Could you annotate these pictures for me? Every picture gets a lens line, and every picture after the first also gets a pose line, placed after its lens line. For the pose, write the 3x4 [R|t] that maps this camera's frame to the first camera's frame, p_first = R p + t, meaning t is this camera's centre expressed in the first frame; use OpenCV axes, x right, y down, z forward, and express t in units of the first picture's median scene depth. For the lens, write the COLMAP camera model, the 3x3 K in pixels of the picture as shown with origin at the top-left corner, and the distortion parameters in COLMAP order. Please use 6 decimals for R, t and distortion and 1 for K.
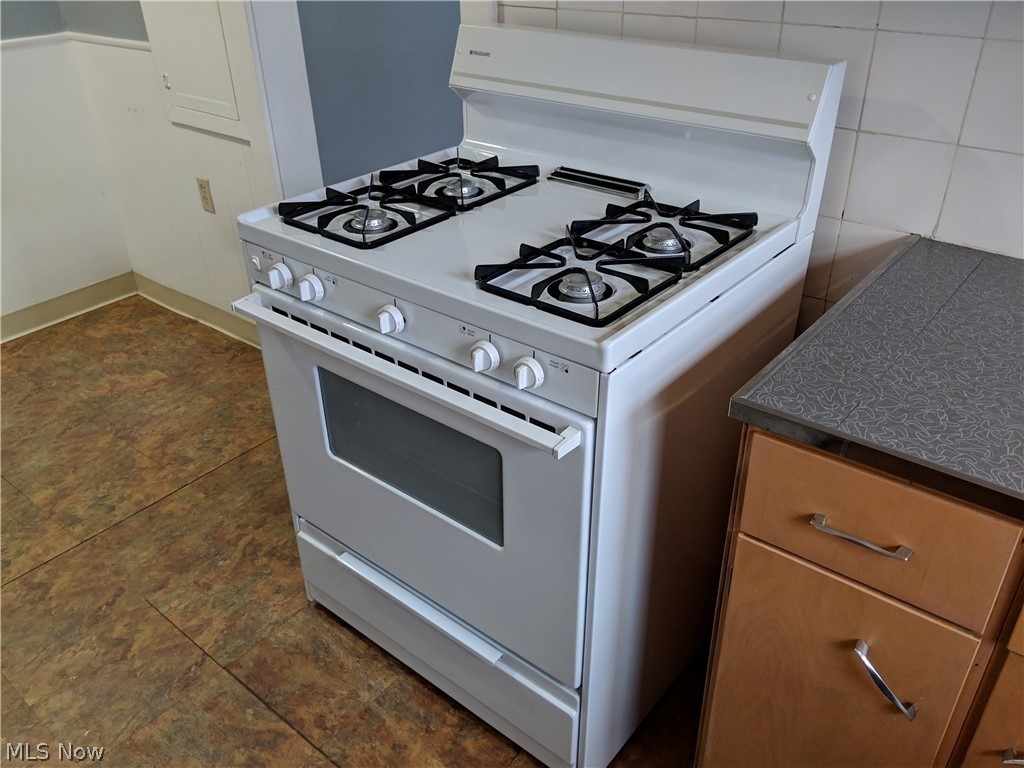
lens RADIAL K [[850.1, 0, 512.8], [0, 850.1, 388.9], [0, 0, 1]] dist [-0.007614, -0.004210]
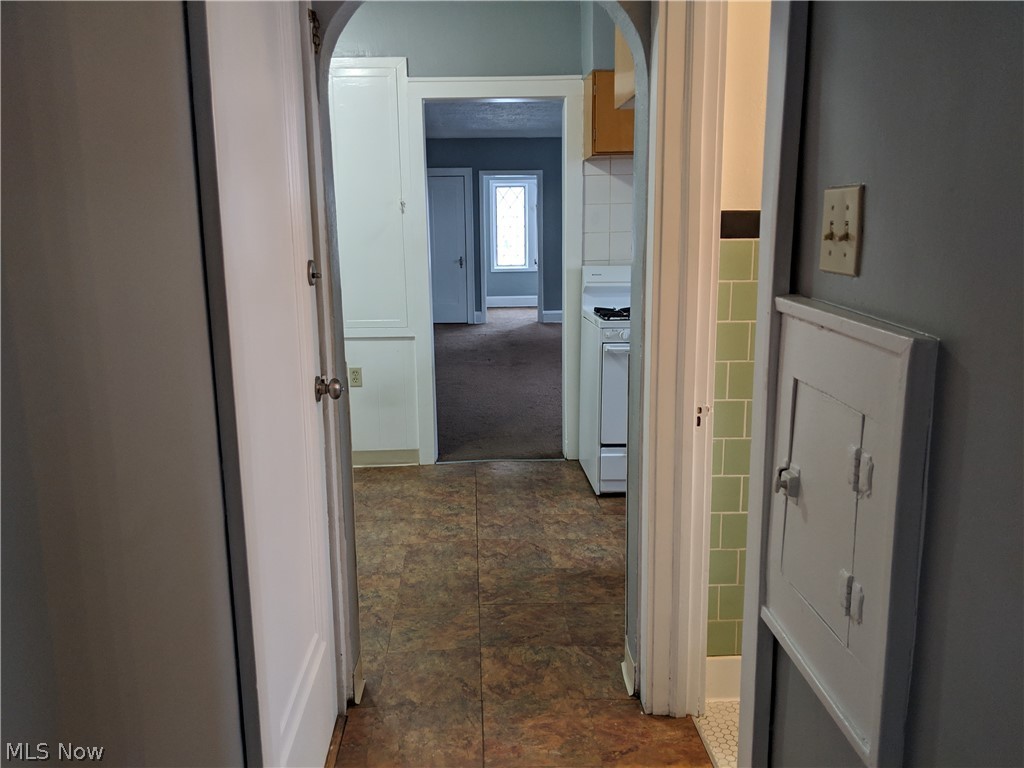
lens RADIAL K [[803.7, 0, 509.7], [0, 803.7, 385.1], [0, 0, 1]] dist [0.059164, -0.124661]
pose [[0.743715, -0.115312, 0.658476, -1.569409], [0.336106, 0.915958, -0.219213, 0.325183], [-0.577858, 0.384350, 0.719969, -0.461035]]
